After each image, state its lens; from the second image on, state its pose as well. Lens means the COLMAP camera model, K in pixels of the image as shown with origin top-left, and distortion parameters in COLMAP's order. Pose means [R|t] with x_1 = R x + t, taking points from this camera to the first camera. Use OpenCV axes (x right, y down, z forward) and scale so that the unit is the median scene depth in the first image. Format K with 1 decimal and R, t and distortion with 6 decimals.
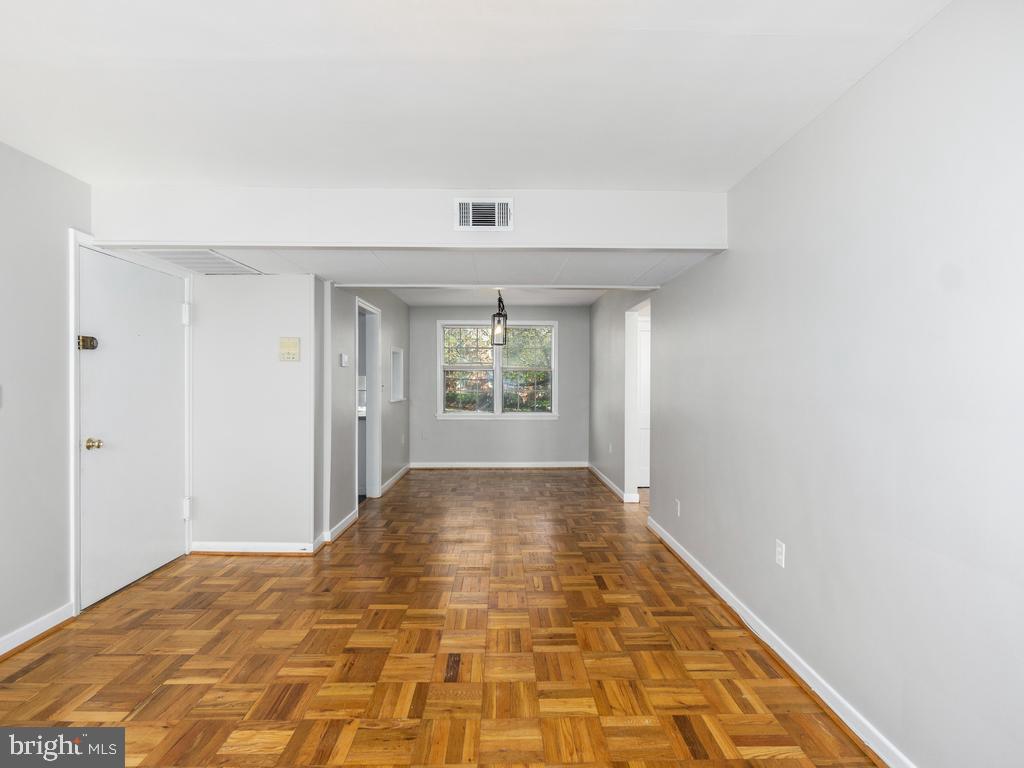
lens RADIAL K [[496.3, 0, 512.0], [0, 496.3, 384.0], [0, 0, 1]] dist [-0.001841, 0.000569]
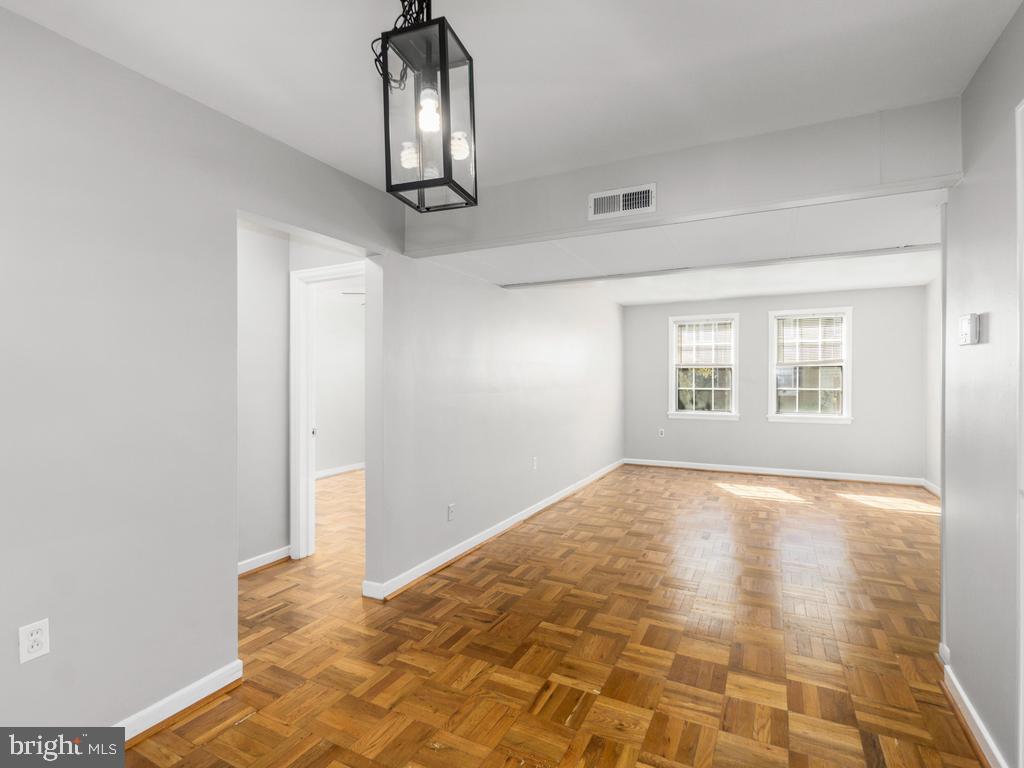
lens RADIAL K [[507.7, 0, 517.3], [0, 507.7, 382.5], [0, 0, 1]] dist [-0.001975, -0.000340]
pose [[-0.882173, -0.003915, 0.470910, -0.286314], [0.003144, 0.999894, 0.014202, -0.012179], [-0.470916, 0.014009, -0.882067, 2.212088]]
